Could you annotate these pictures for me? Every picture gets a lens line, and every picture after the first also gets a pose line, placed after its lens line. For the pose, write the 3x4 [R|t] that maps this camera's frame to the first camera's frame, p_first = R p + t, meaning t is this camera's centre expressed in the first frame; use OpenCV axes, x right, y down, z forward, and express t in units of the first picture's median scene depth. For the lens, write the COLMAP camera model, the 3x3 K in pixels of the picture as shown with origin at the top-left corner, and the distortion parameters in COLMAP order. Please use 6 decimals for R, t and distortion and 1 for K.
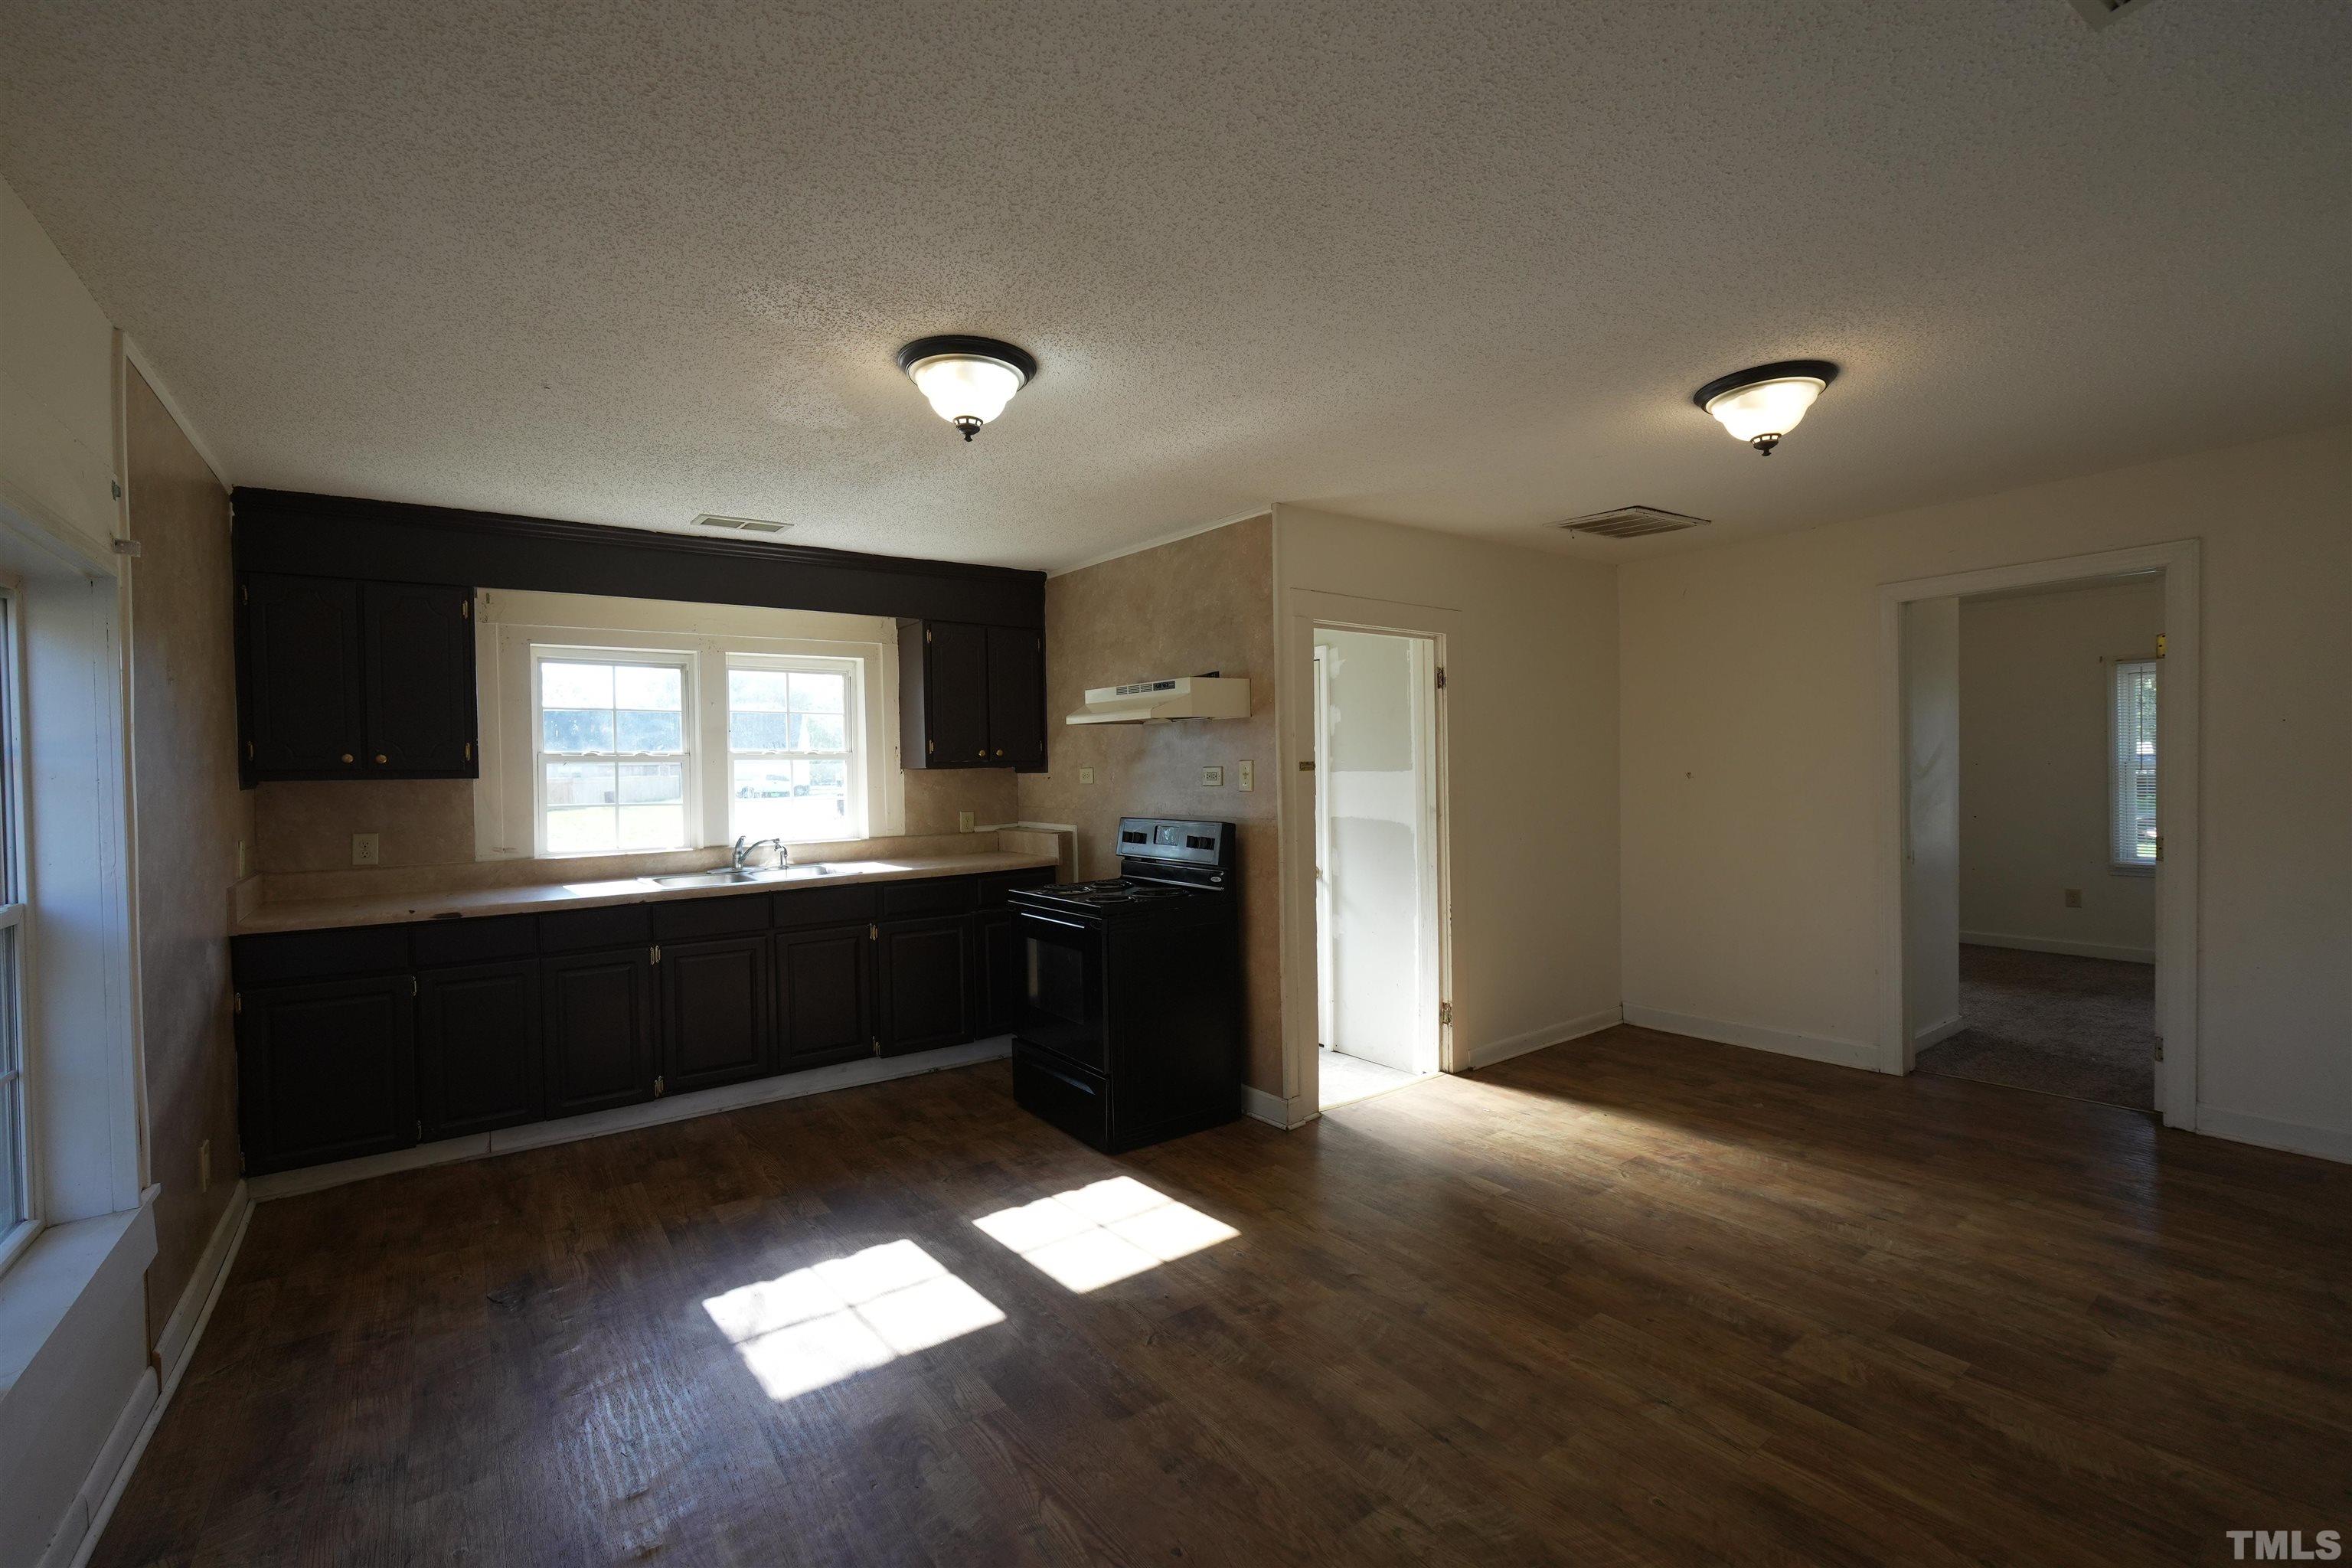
lens RADIAL K [[997.0, 0, 1166.0], [0, 997.0, 783.9], [0, 0, 1]] dist [-0.003467, -0.000109]
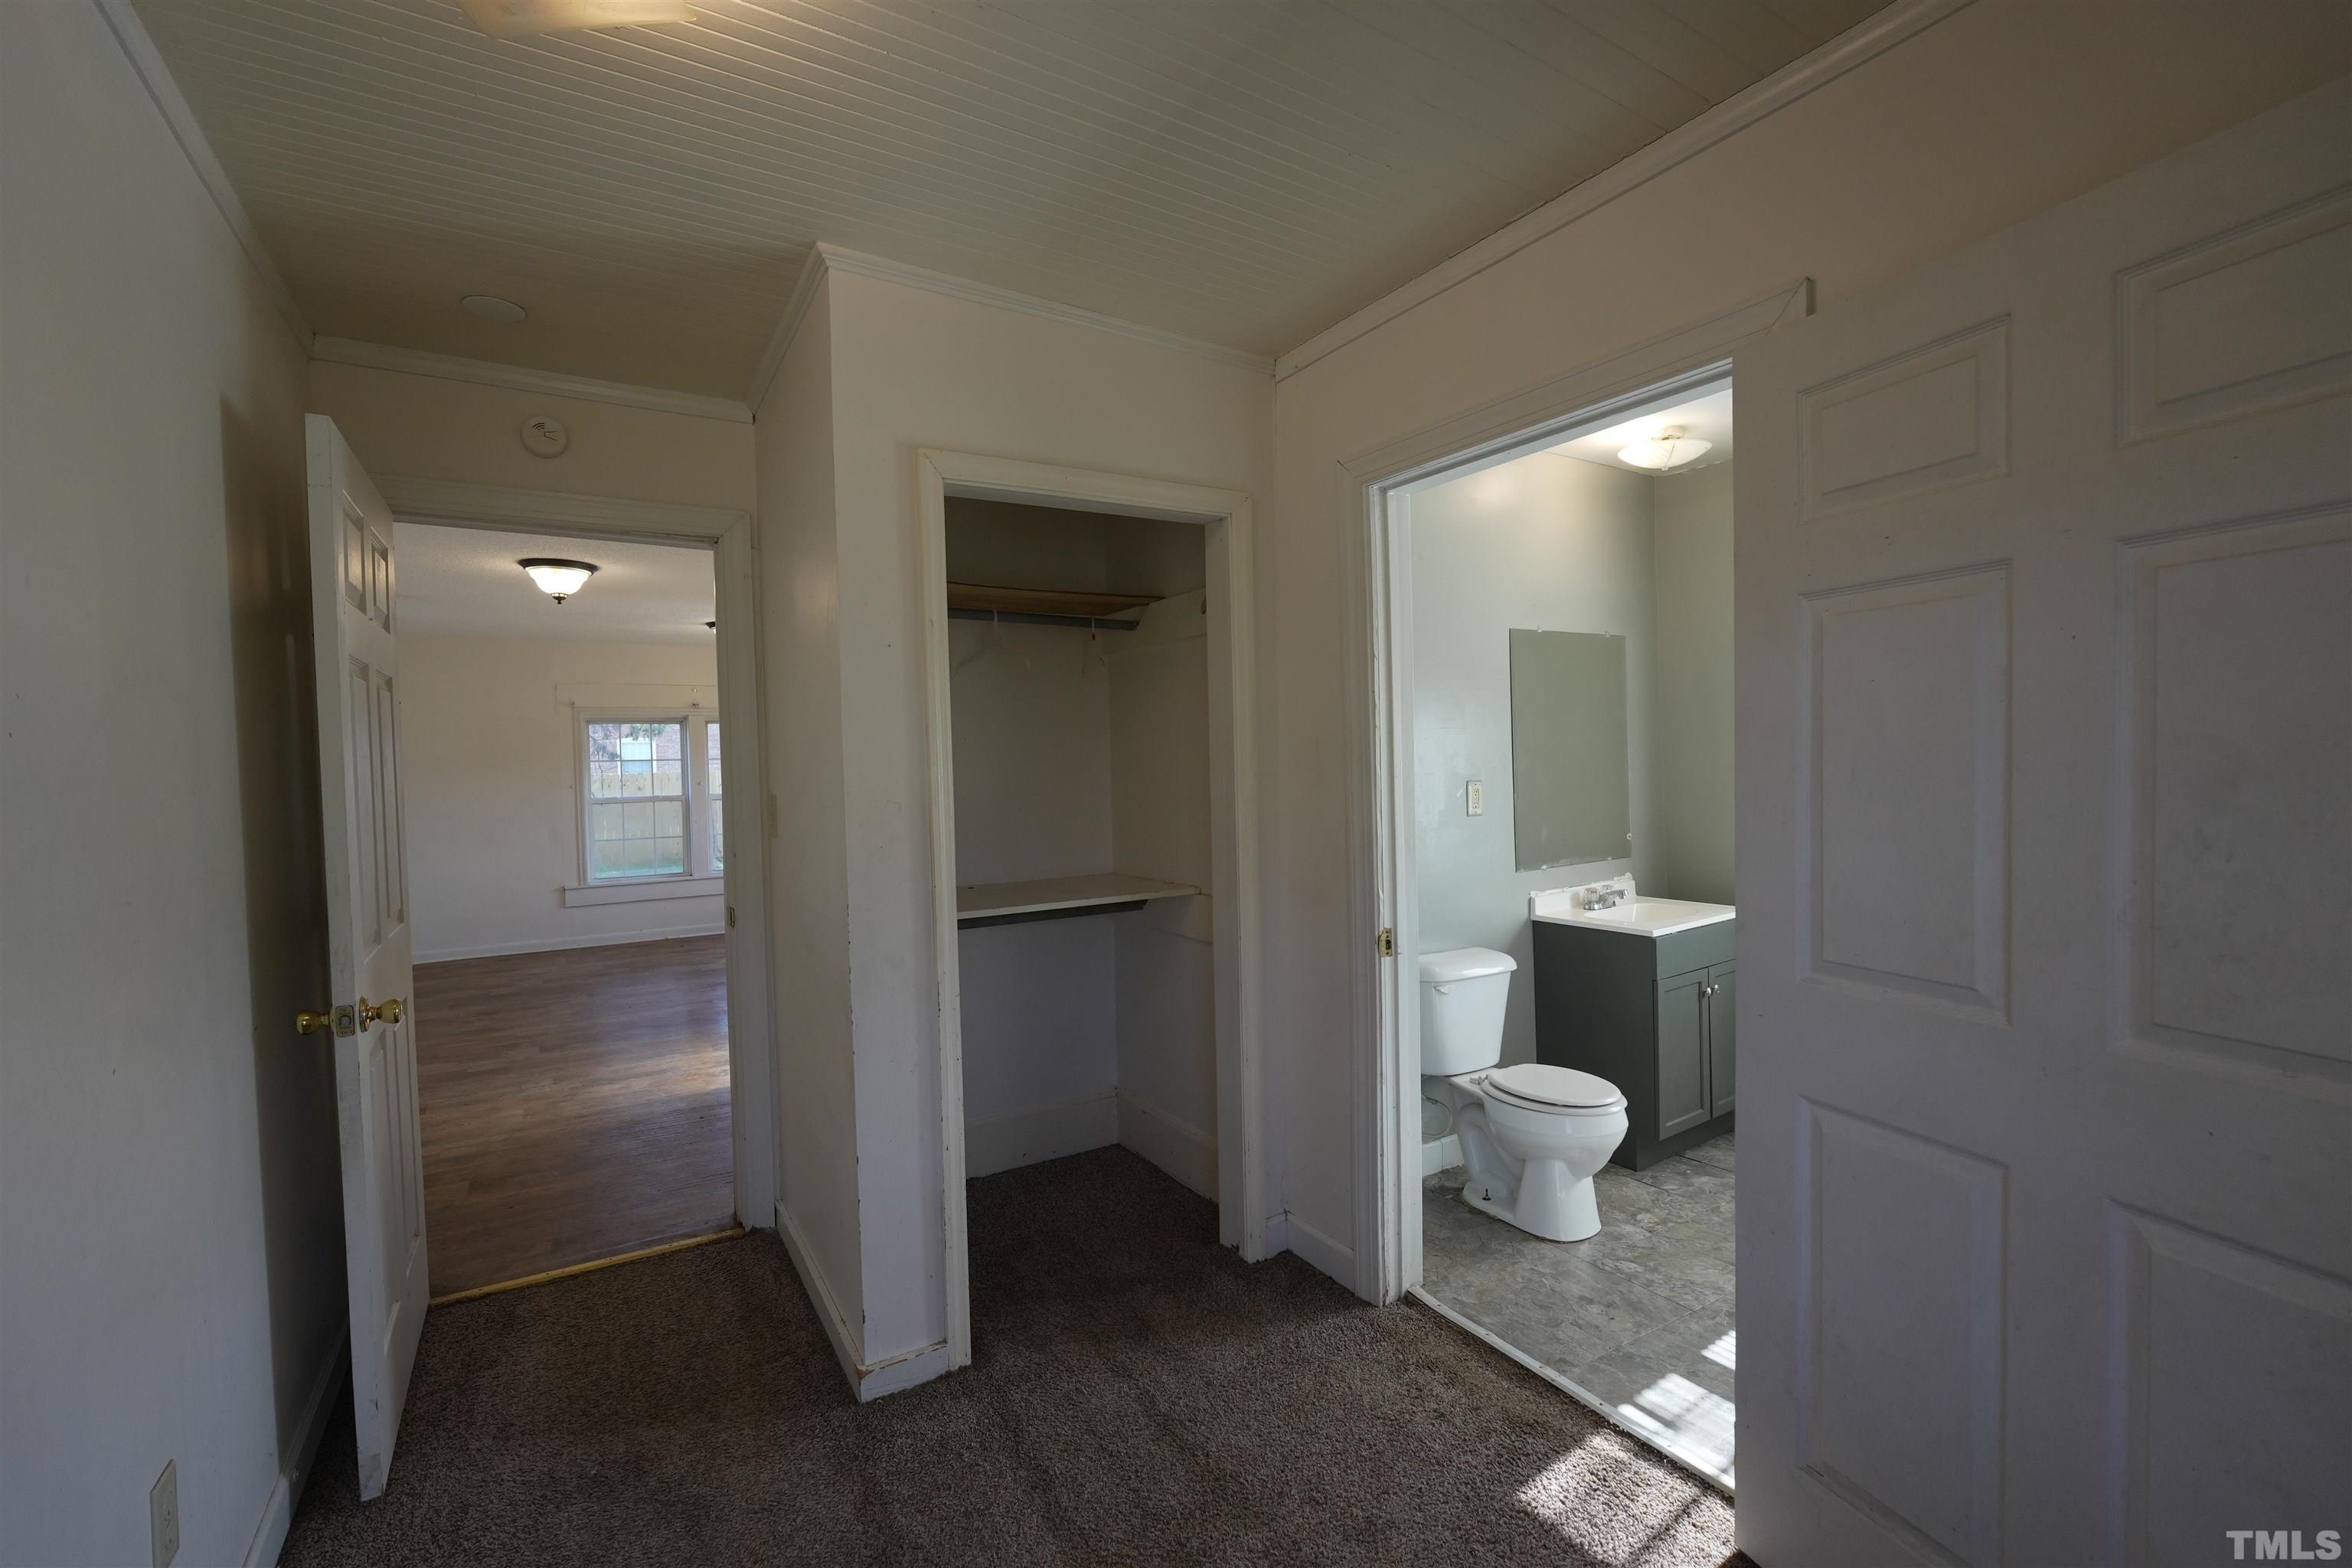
lens RADIAL K [[997.0, 0, 1166.0], [0, 997.0, 783.9], [0, 0, 1]] dist [-0.003467, -0.000109]
pose [[-0.084634, 0.044803, -0.995404, 2.011750], [0.004307, 0.998996, 0.044598, -0.073900], [0.996403, -0.000513, -0.084742, 1.939799]]
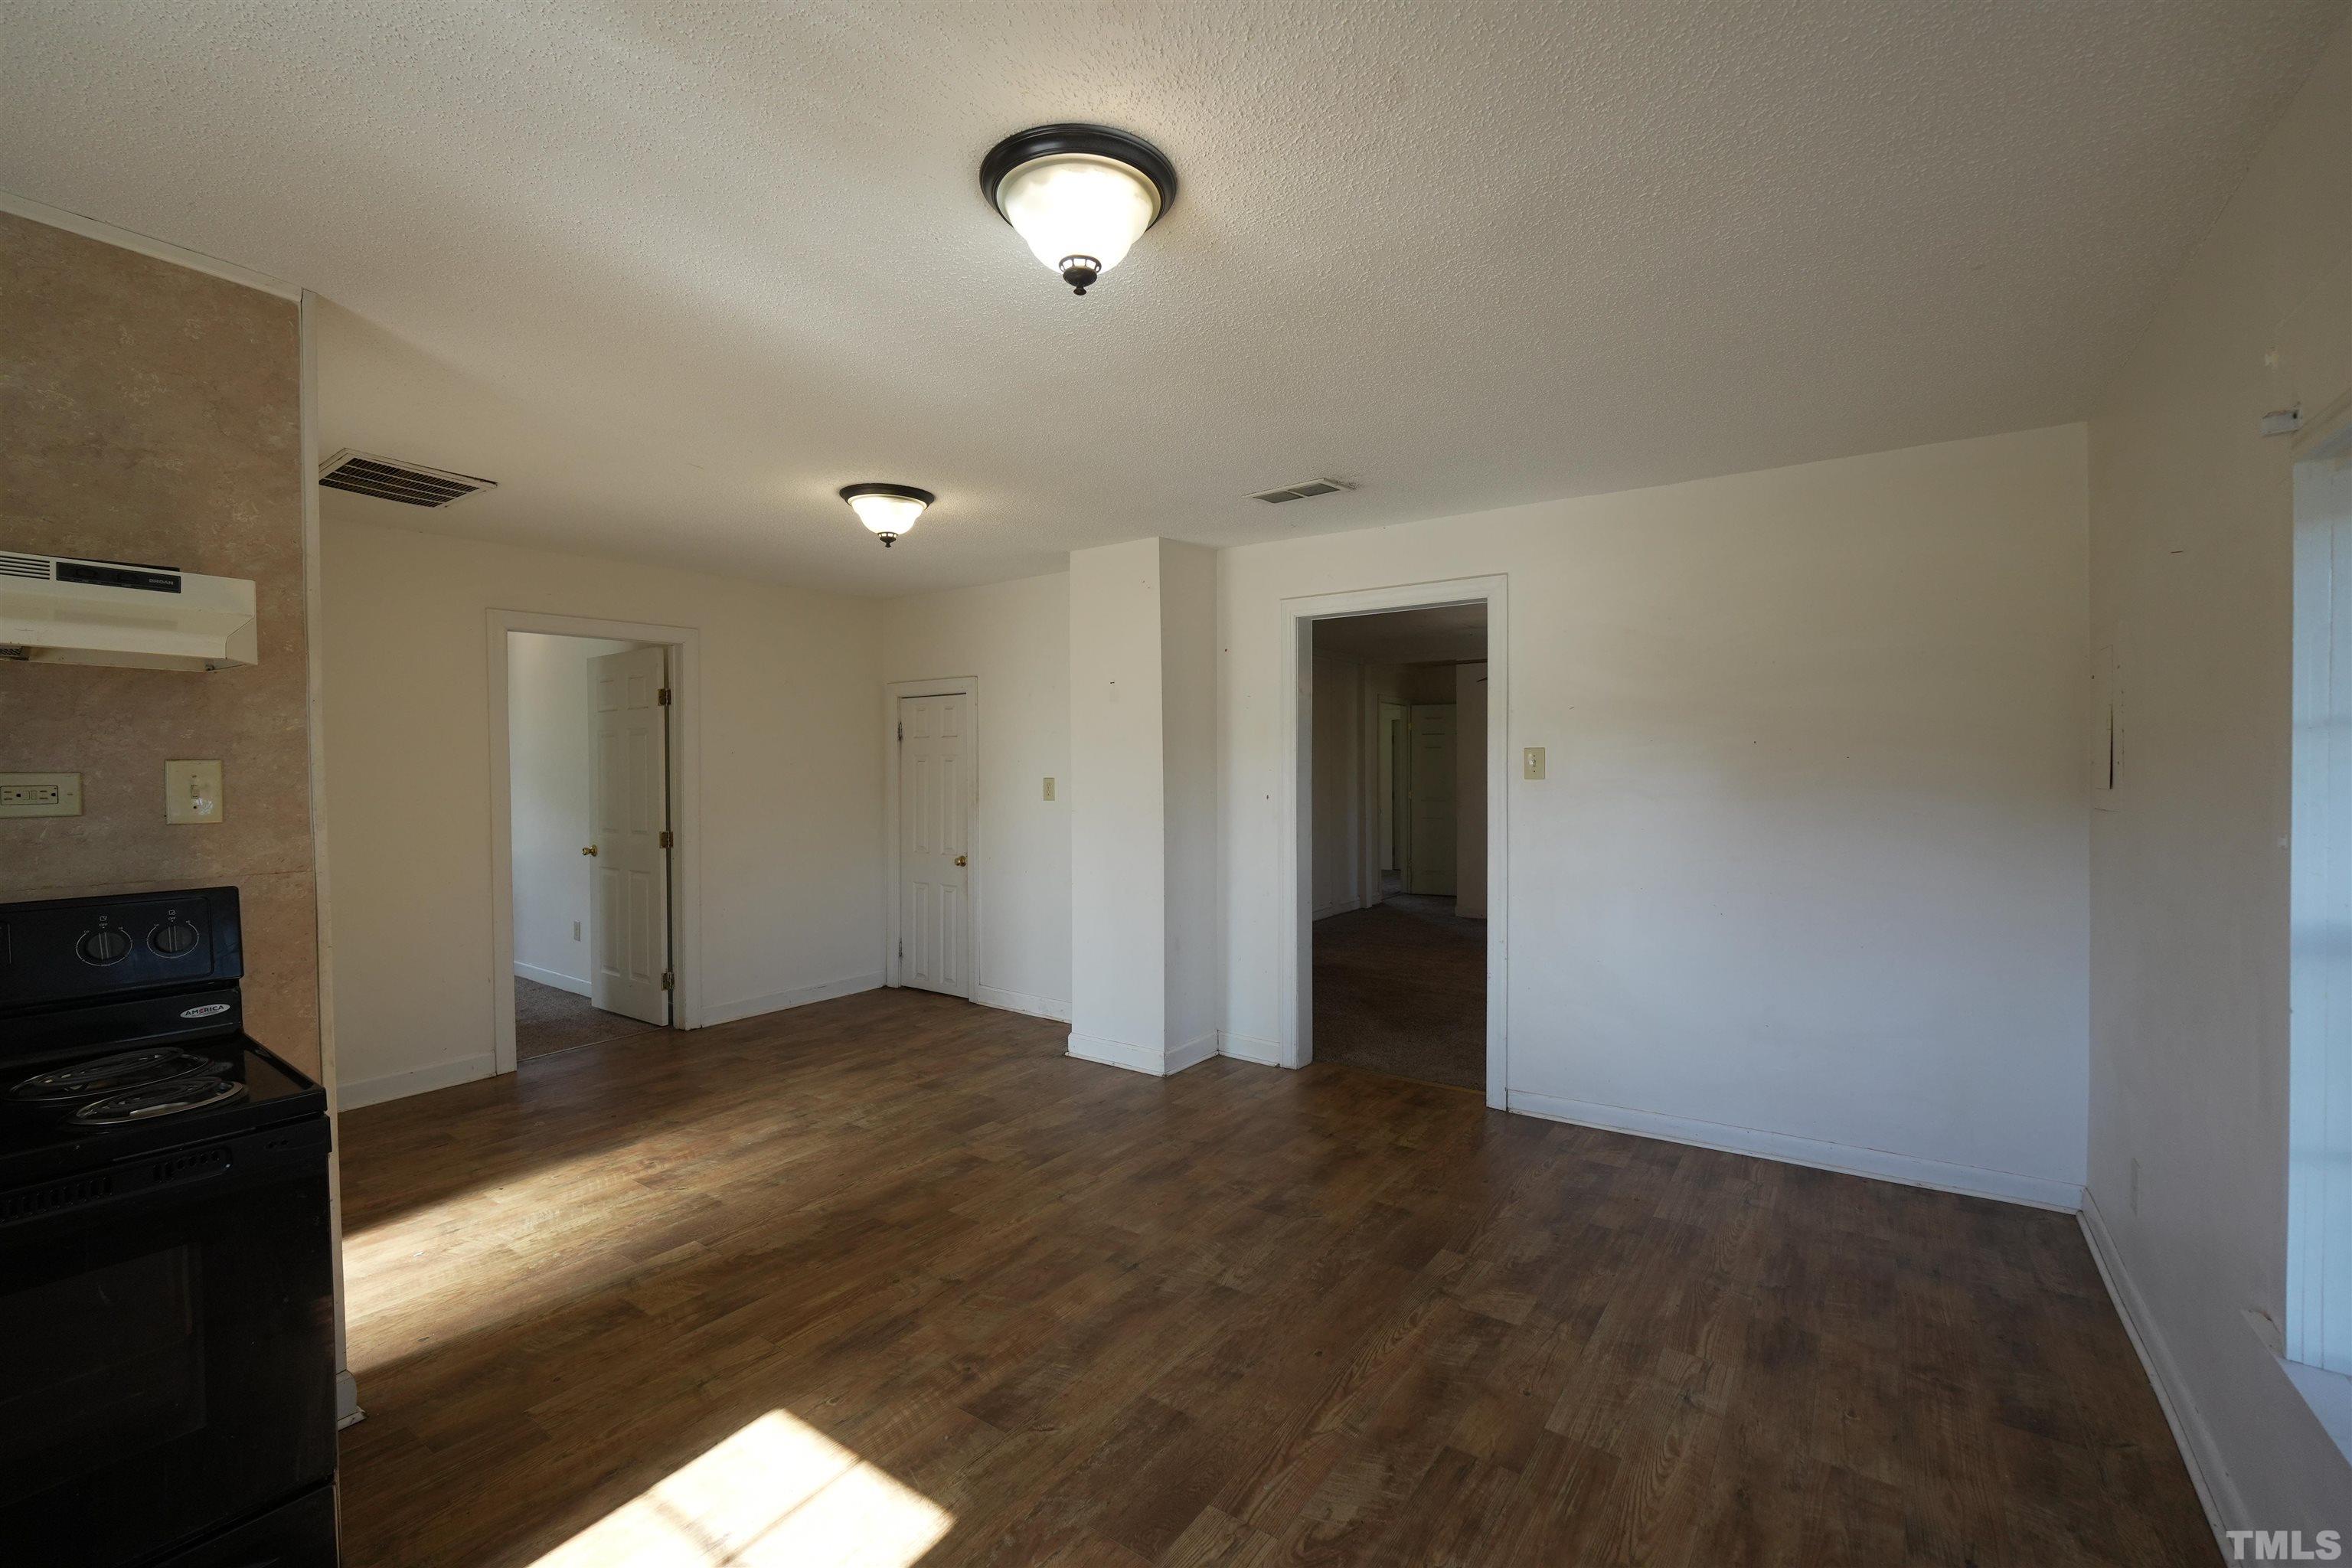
lens RADIAL K [[971.8, 0, 1157.9], [0, 971.8, 838.5], [0, 0, 1]] dist [-0.001489, -0.000050]
pose [[-0.301646, -0.047900, 0.952216, -0.653950], [0.022987, 0.998081, 0.057489, -0.004152], [-0.953143, 0.039230, -0.299966, 0.899575]]
